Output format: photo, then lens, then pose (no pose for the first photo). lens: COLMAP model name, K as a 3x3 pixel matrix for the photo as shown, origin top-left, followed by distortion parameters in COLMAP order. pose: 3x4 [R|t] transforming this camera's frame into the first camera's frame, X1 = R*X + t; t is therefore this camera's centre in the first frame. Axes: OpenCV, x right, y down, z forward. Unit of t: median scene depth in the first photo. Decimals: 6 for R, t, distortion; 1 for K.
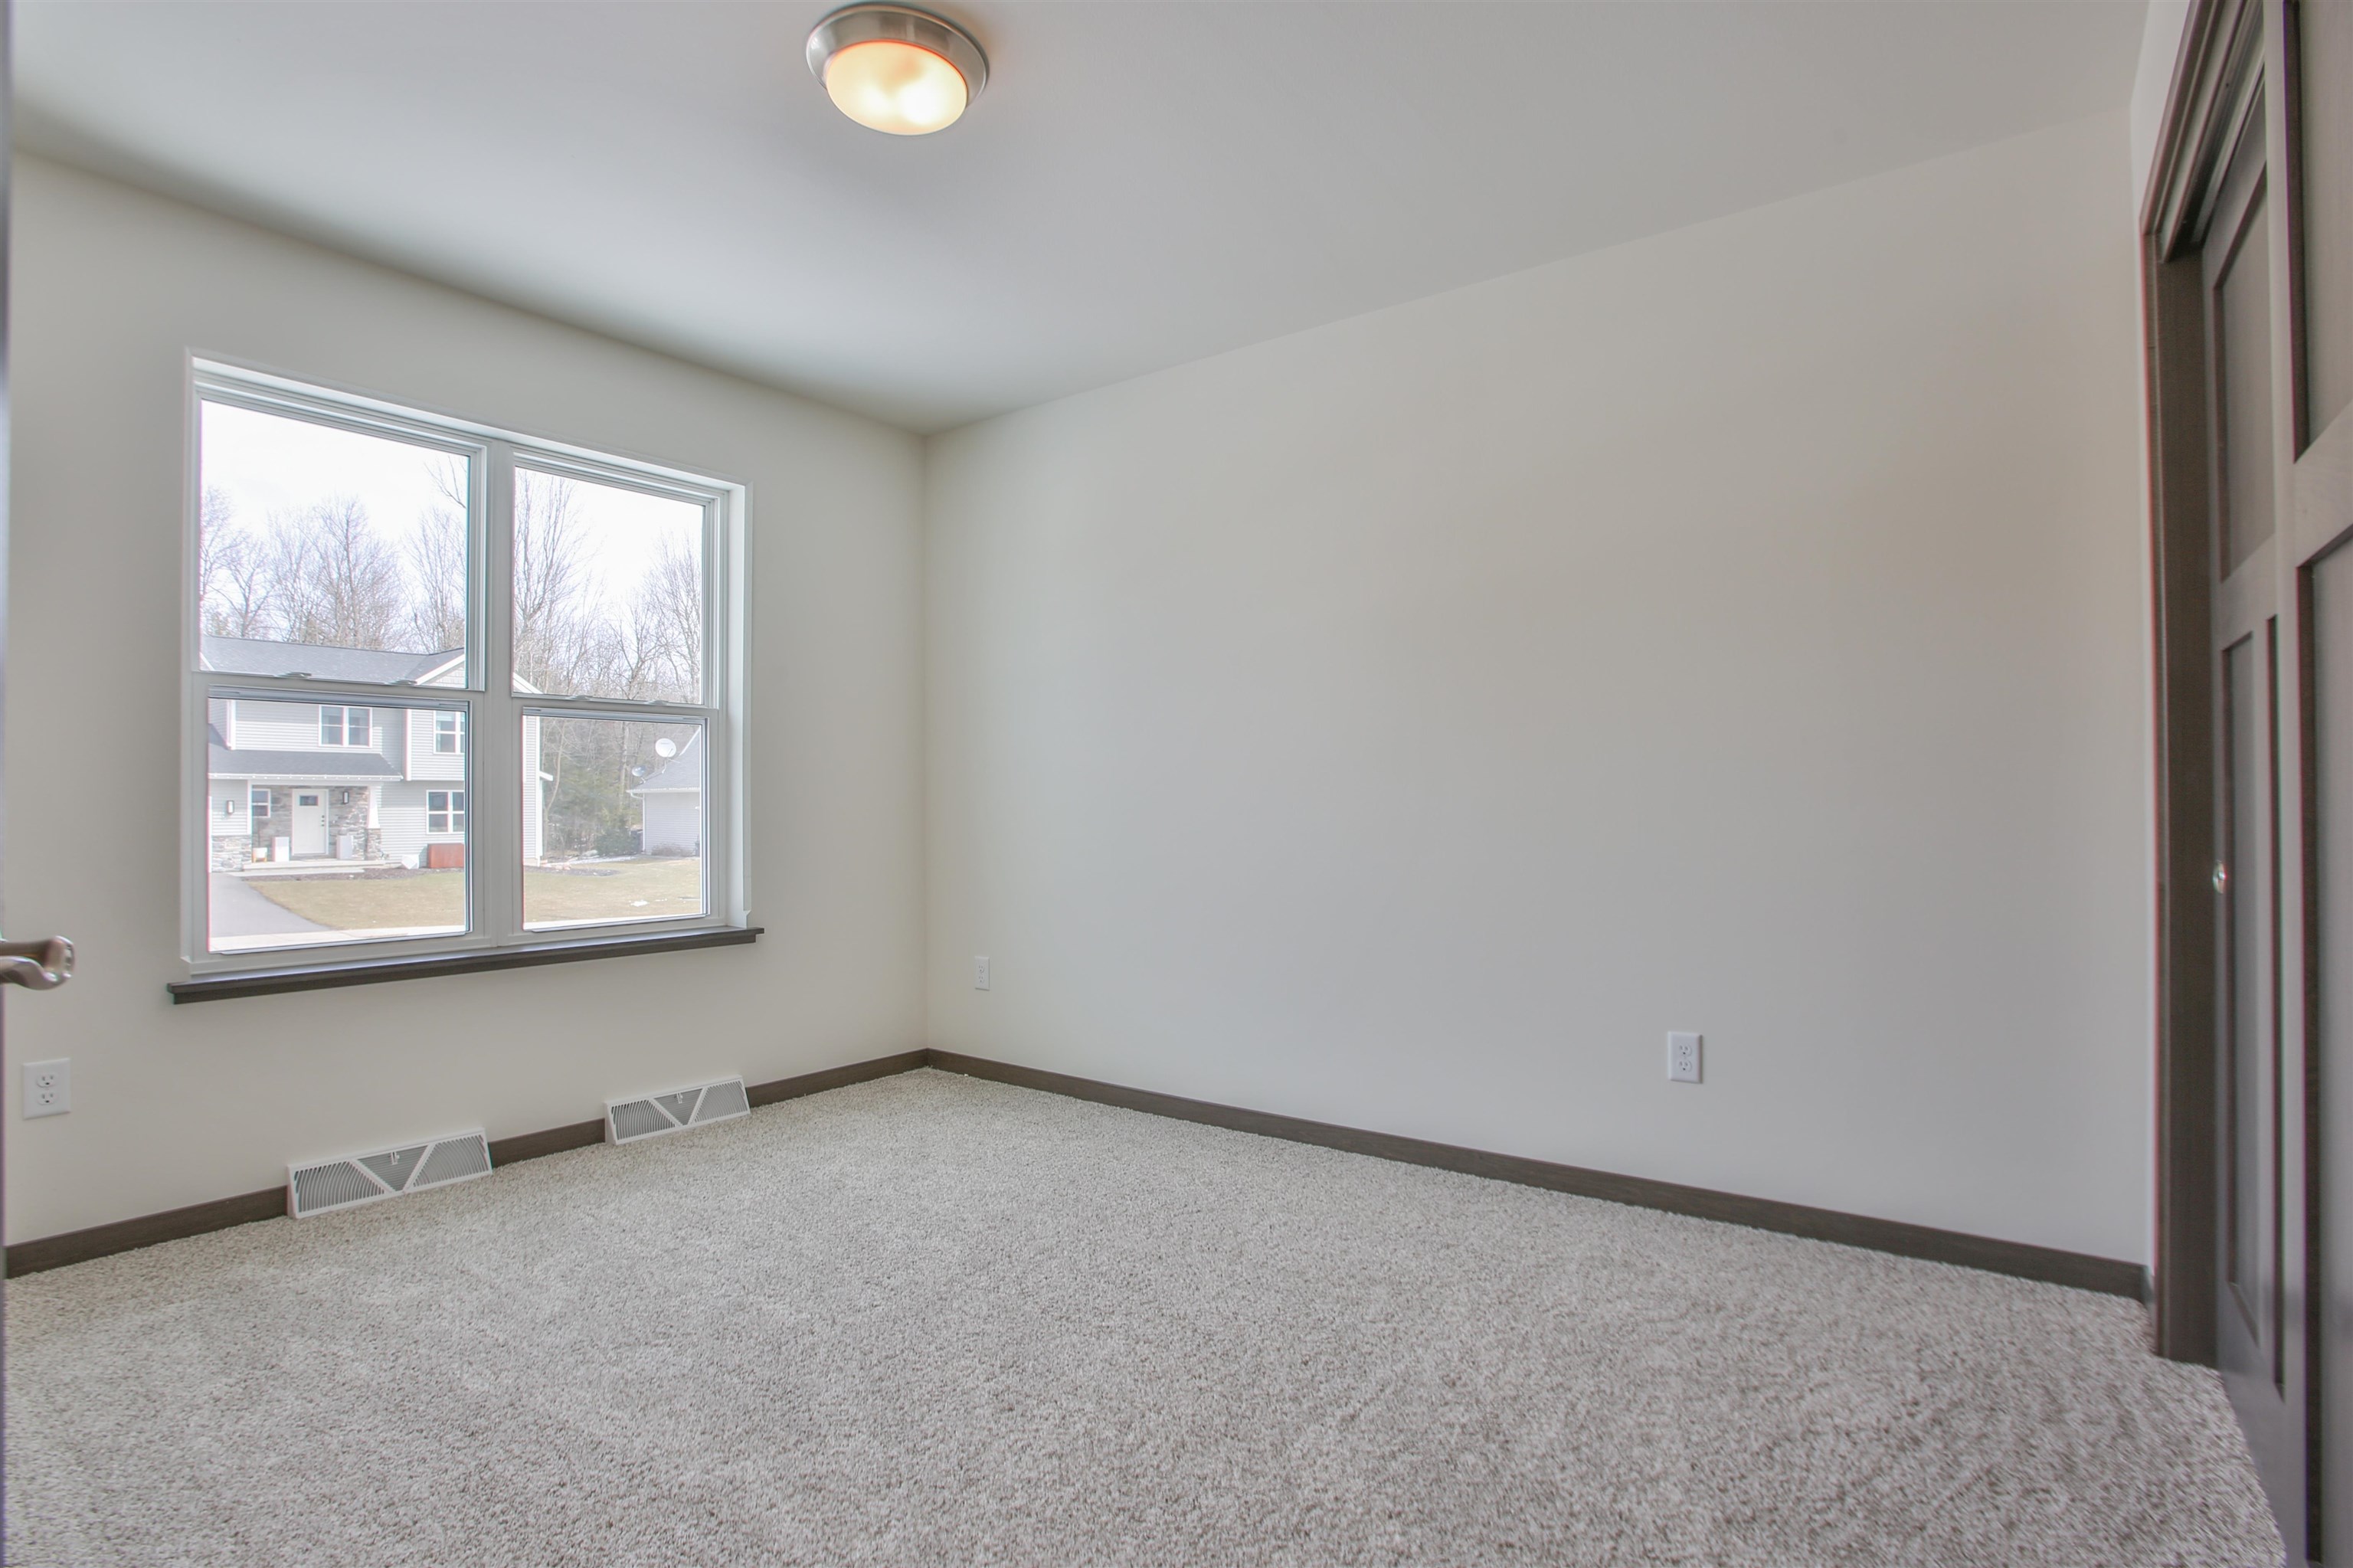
lens RADIAL K [[1154.4, 0, 1165.8], [0, 1154.4, 797.1], [0, 0, 1]] dist [-0.090304, 0.044055]
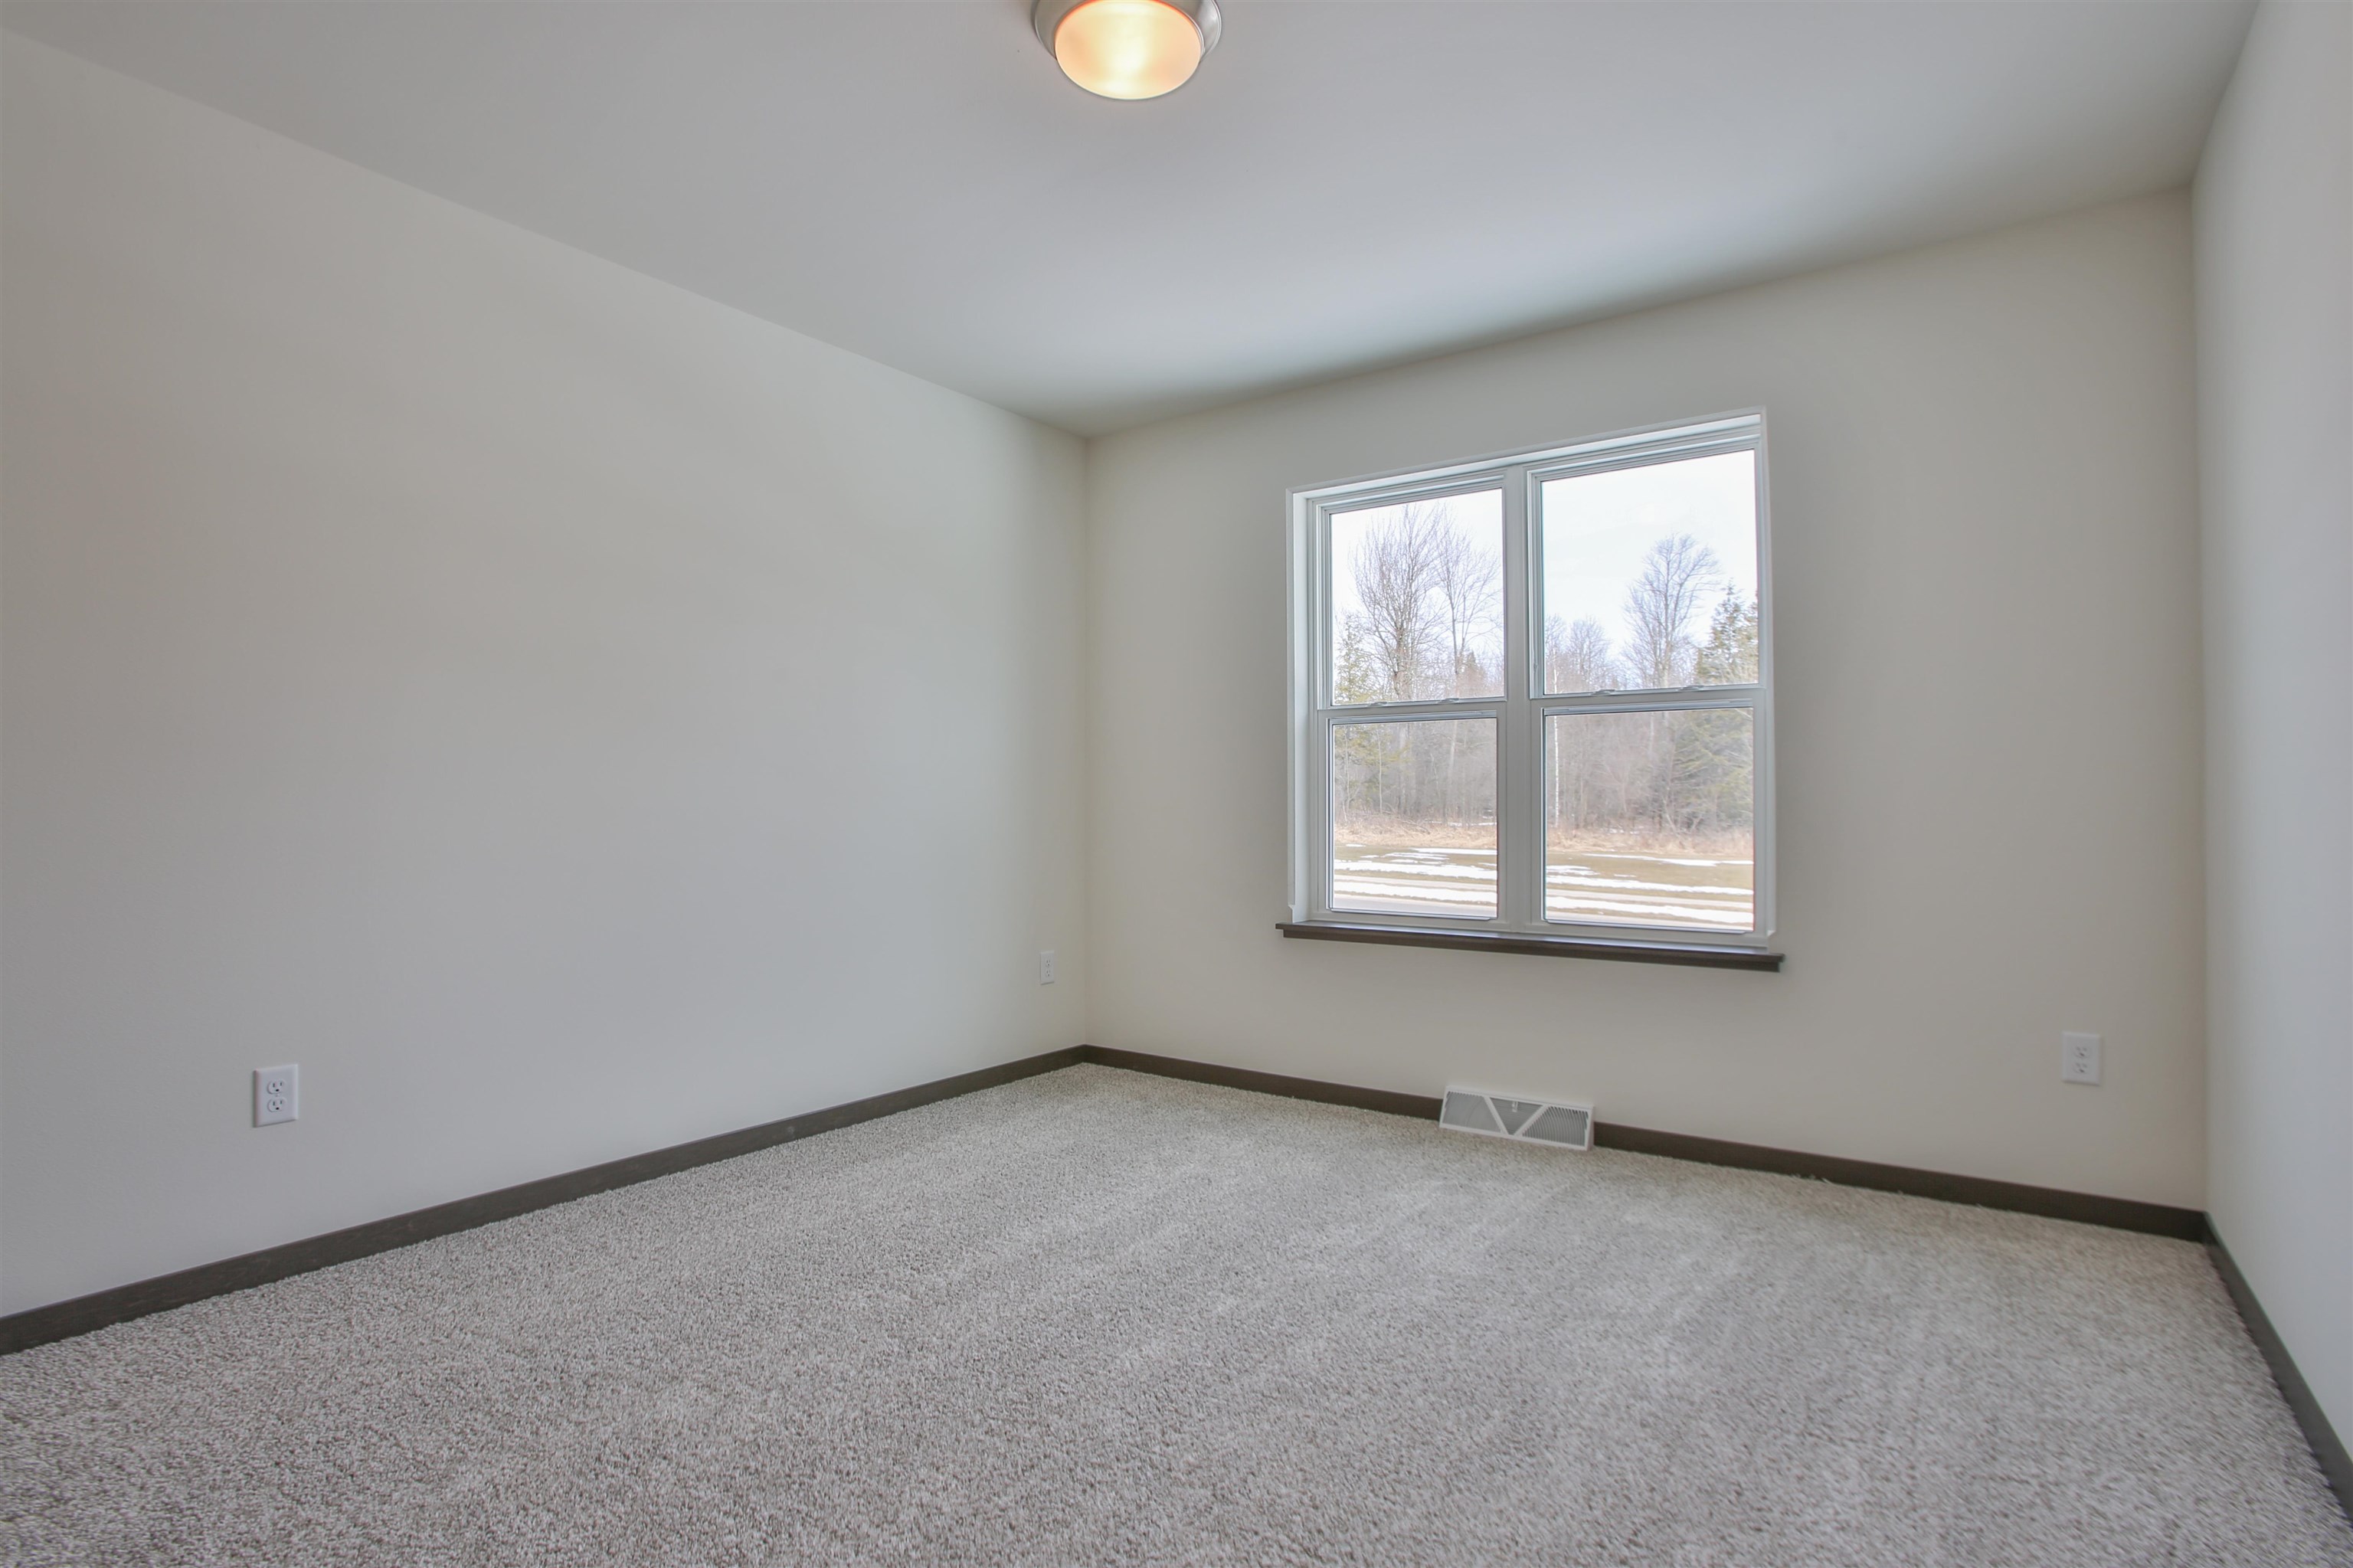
lens RADIAL K [[1154.4, 0, 1165.8], [0, 1154.4, 797.1], [0, 0, 1]] dist [-0.090304, 0.044055]
pose [[0.029278, 0.002096, -0.999569, 0.493518], [0.009528, 0.999952, 0.002376, -0.003650], [0.999526, -0.009594, 0.029257, 0.620994]]
